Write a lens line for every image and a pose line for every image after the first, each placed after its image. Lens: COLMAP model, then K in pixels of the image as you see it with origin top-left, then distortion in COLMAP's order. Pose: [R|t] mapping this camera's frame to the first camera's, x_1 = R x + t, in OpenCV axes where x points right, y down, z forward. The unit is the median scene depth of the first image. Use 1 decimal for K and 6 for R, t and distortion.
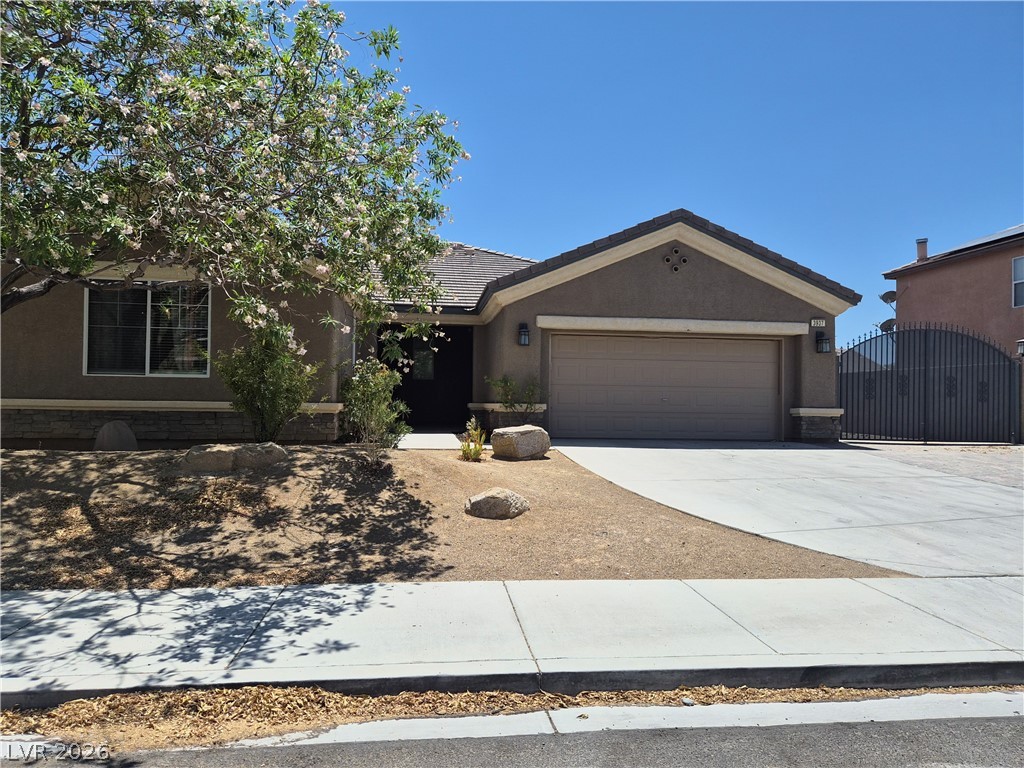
lens RADIAL K [[692.5, 0, 511.4], [0, 692.5, 385.8], [0, 0, 1]] dist [0.004346, 0.001114]
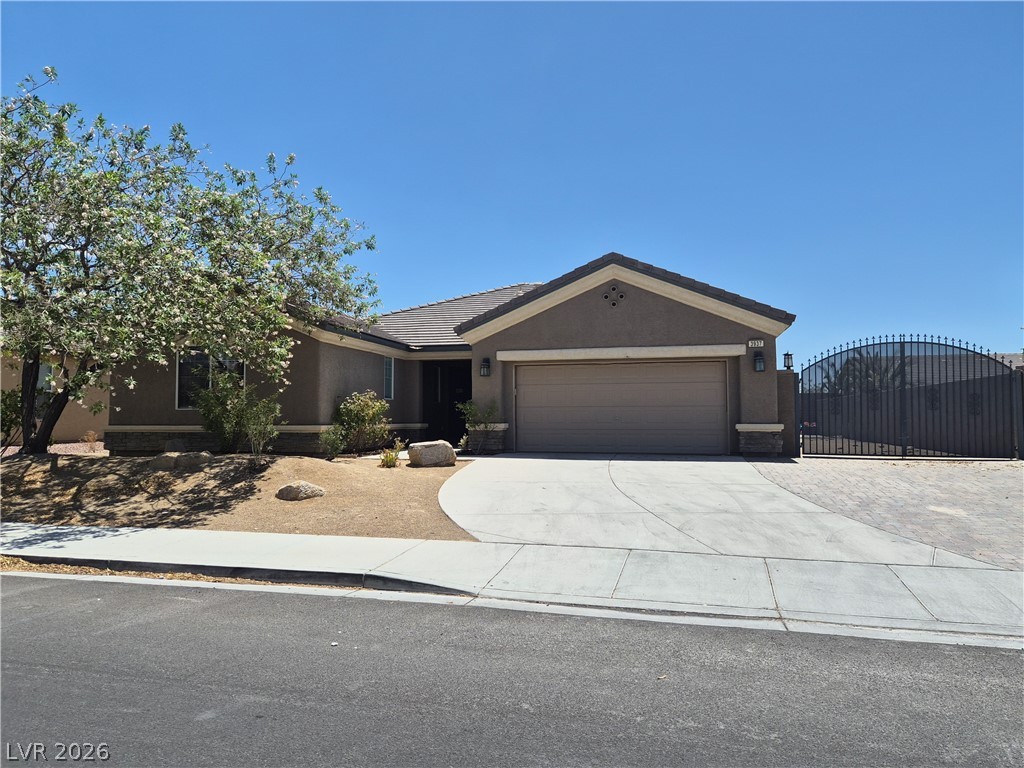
lens RADIAL K [[692.5, 0, 514.5], [0, 692.5, 384.8], [0, 0, 1]] dist [0.004346, 0.001114]
pose [[0.936550, -0.033768, -0.348904, 0.477211], [0.023354, 0.999149, -0.034011, 0.000197], [0.349756, 0.023705, 0.936541, -0.129182]]
